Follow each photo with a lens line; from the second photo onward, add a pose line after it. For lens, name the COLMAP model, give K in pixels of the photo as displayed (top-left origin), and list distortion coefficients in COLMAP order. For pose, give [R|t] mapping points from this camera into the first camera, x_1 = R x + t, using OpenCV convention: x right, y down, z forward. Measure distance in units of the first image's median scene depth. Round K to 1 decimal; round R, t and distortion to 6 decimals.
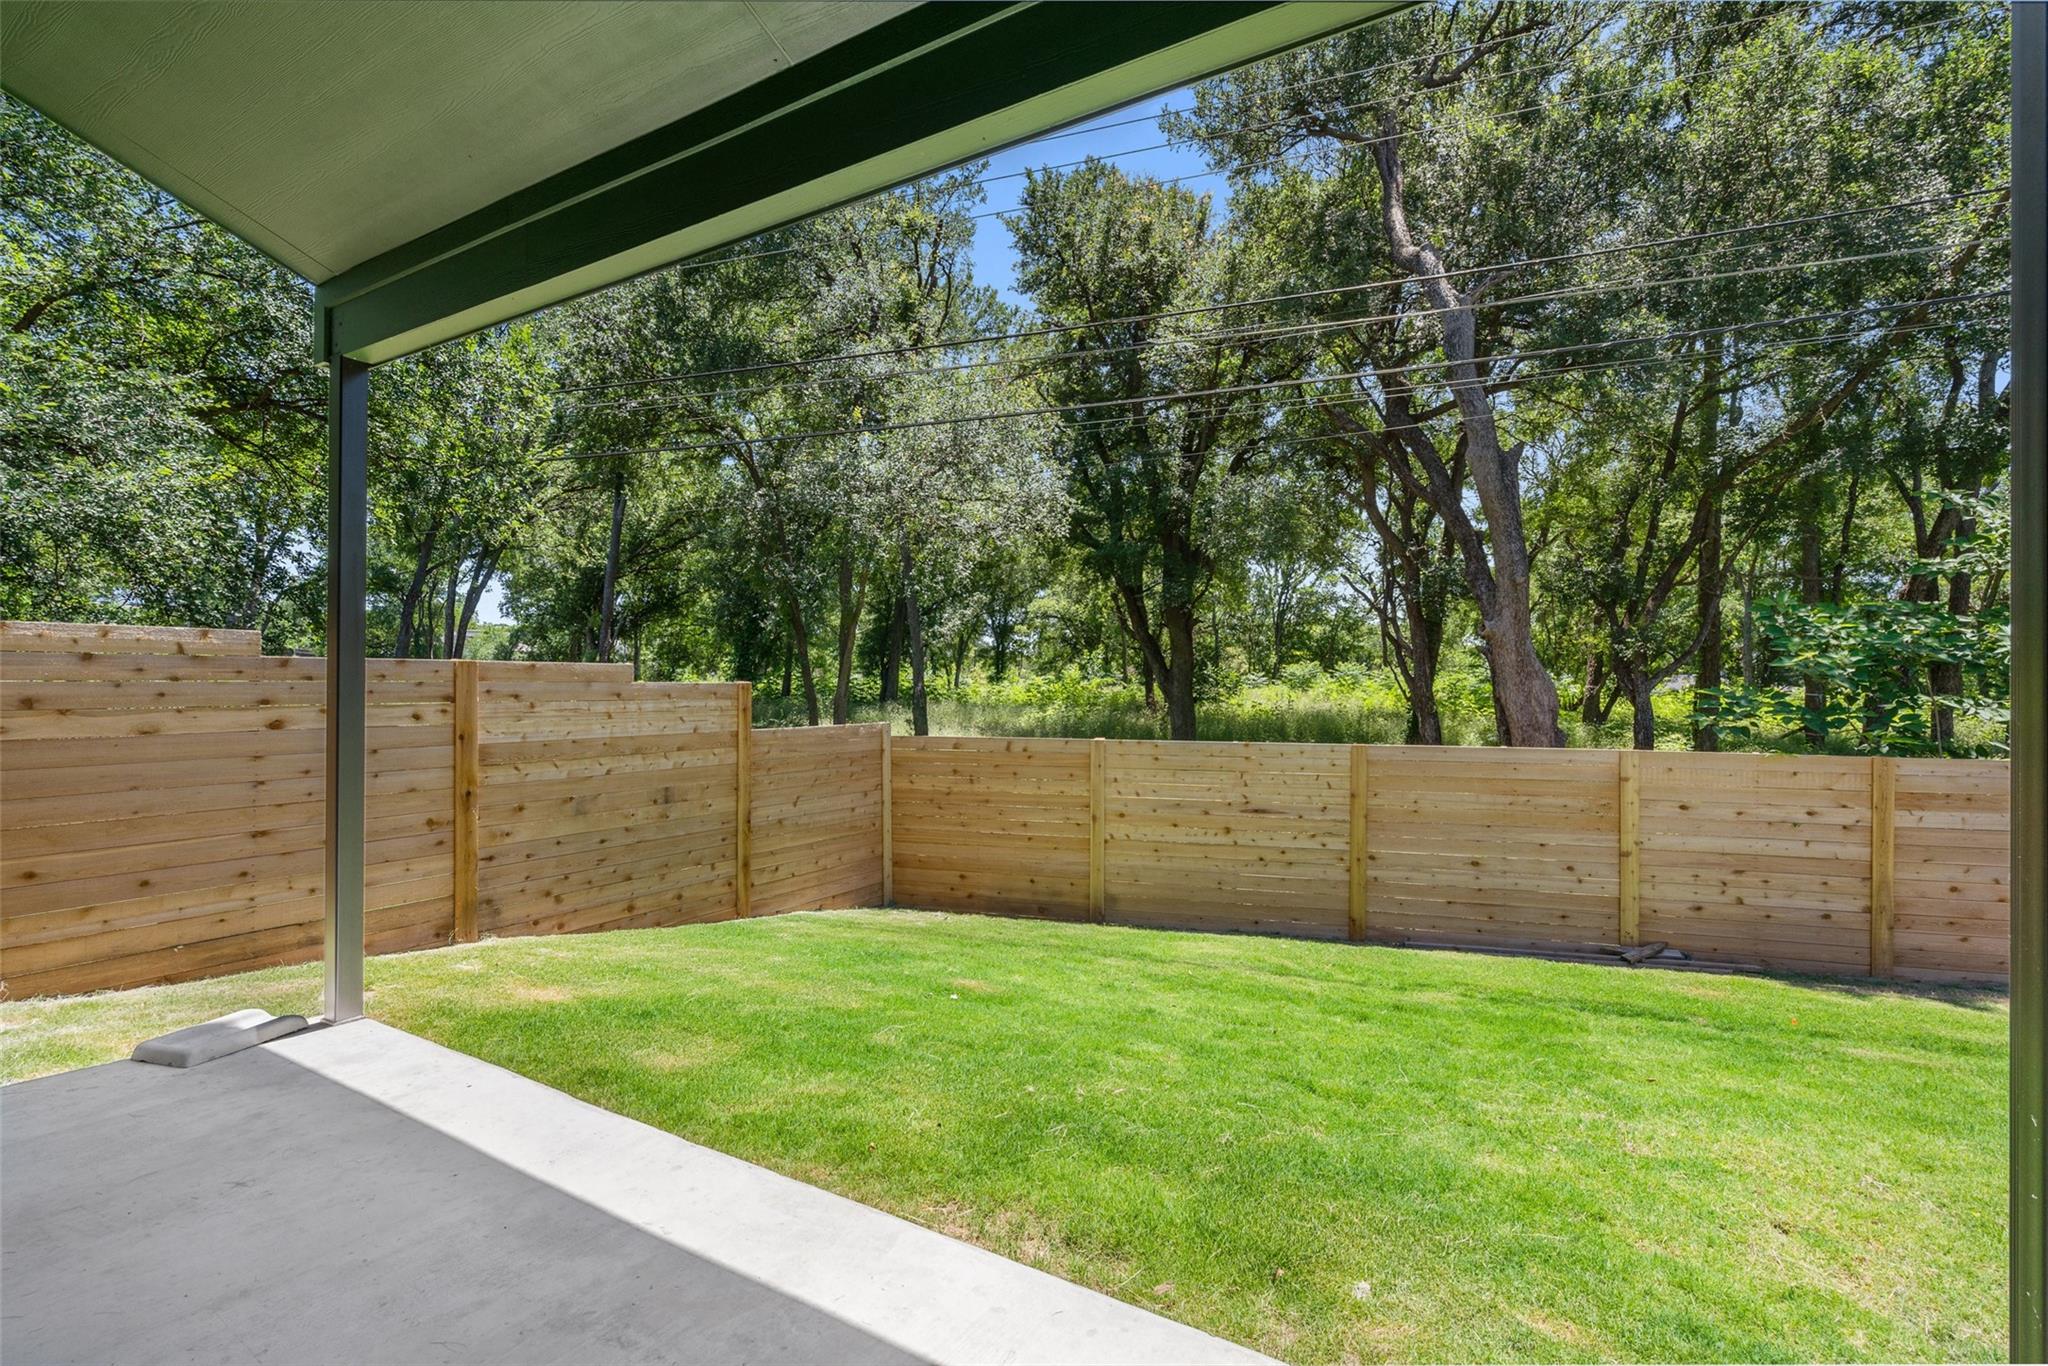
lens RADIAL K [[935.4, 0, 1015.2], [0, 935.4, 679.5], [0, 0, 1]] dist [-0.000614, 0.000575]
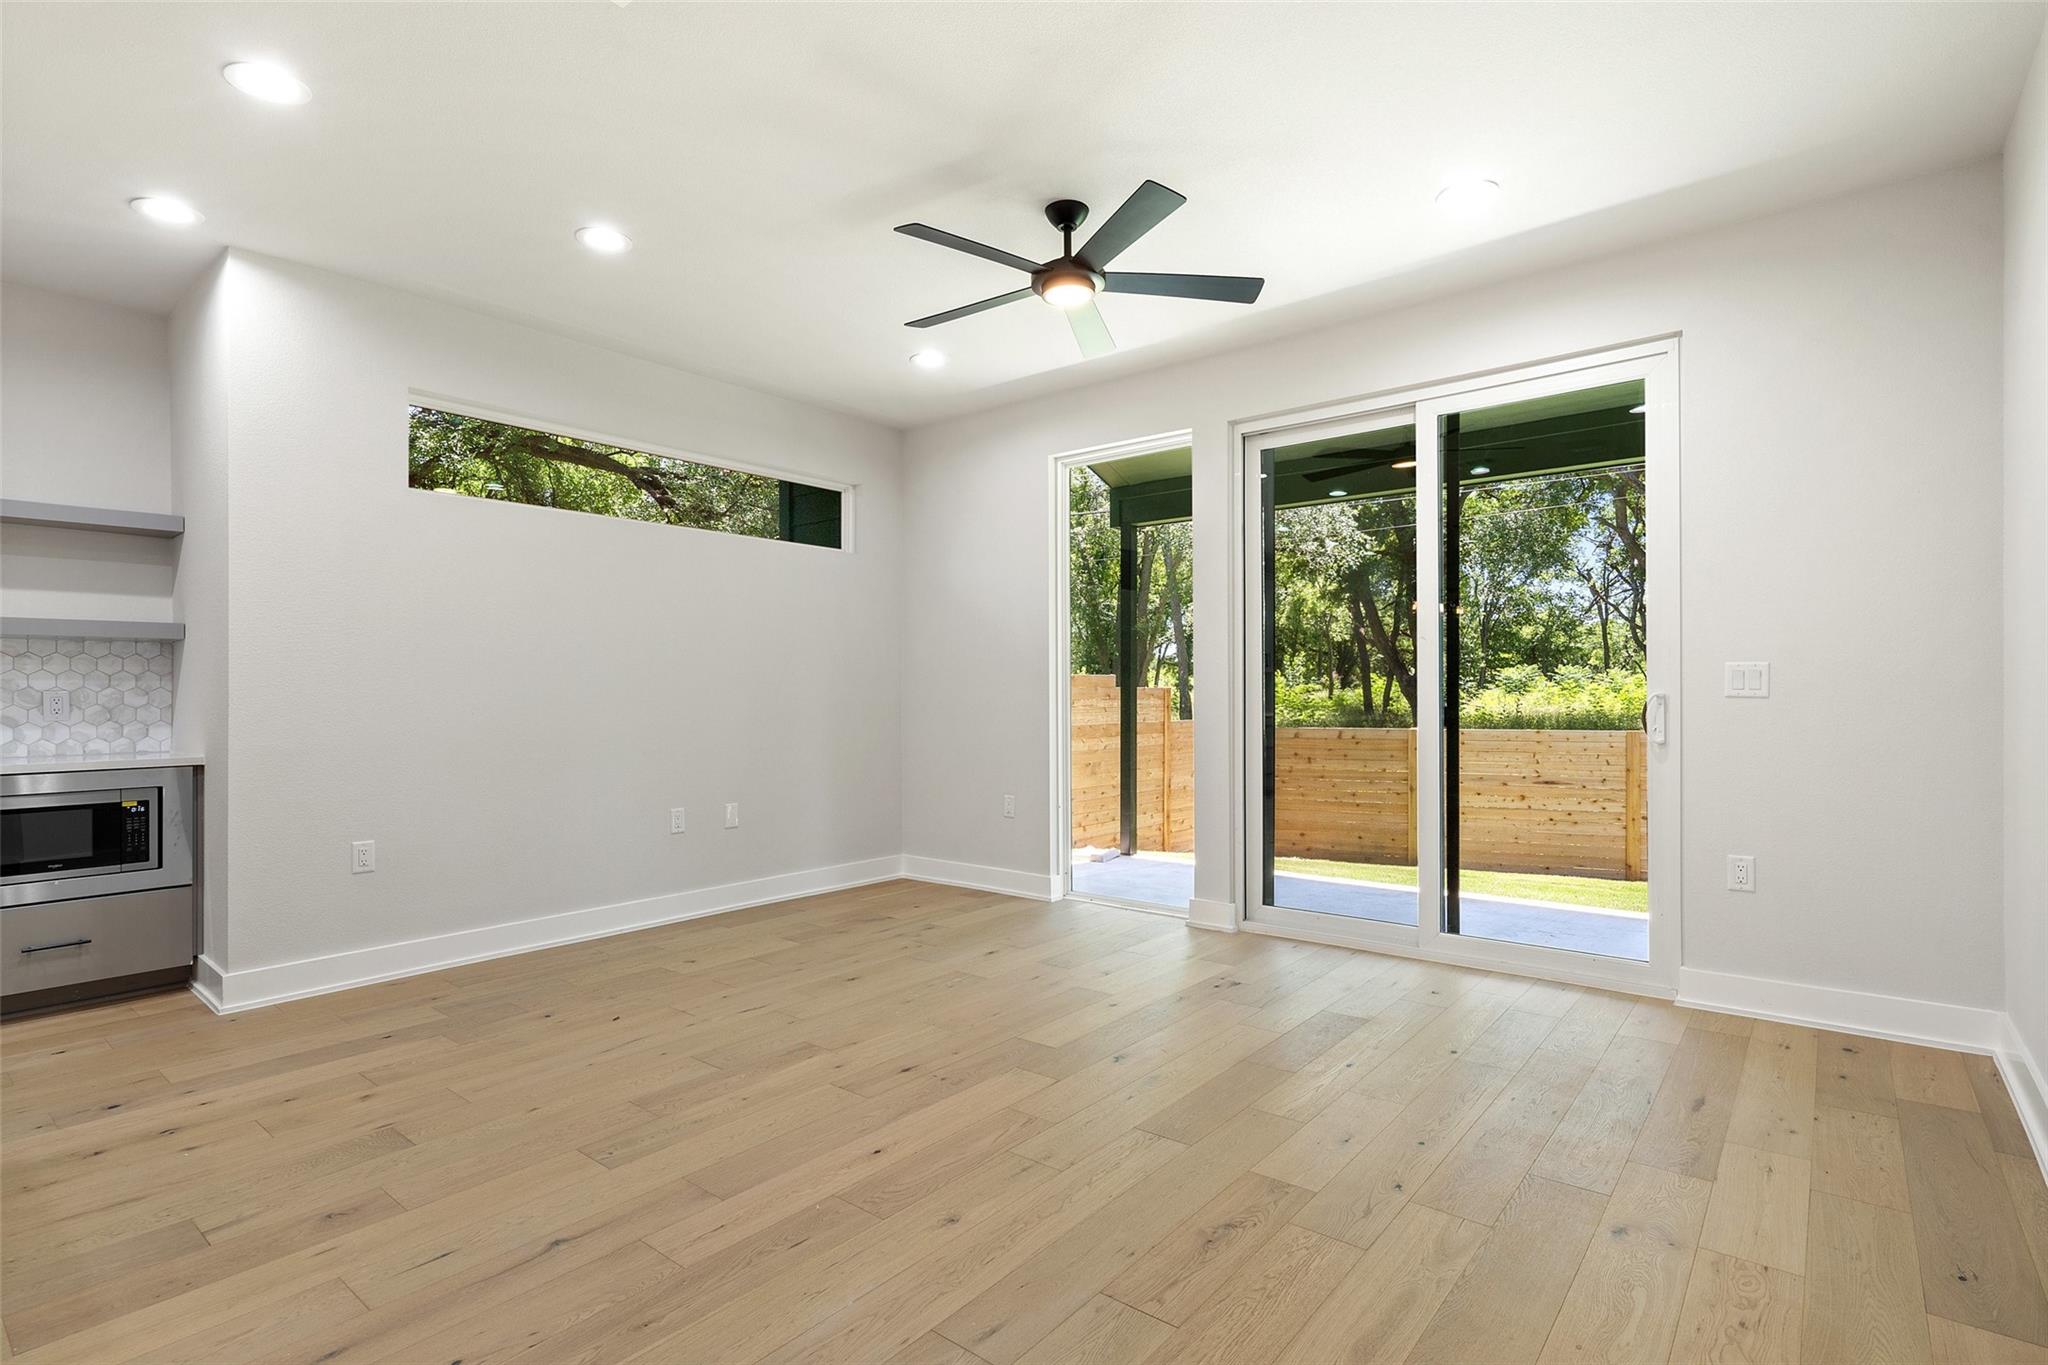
lens RADIAL K [[993.1, 0, 1017.6], [0, 993.1, 687.7], [0, 0, 1]] dist [0.001080, 0.000413]
pose [[0.988645, -0.012040, -0.149788, -0.257730], [0.011818, 0.999927, -0.002373, 0.003631], [0.149806, 0.000576, 0.988715, -0.468451]]
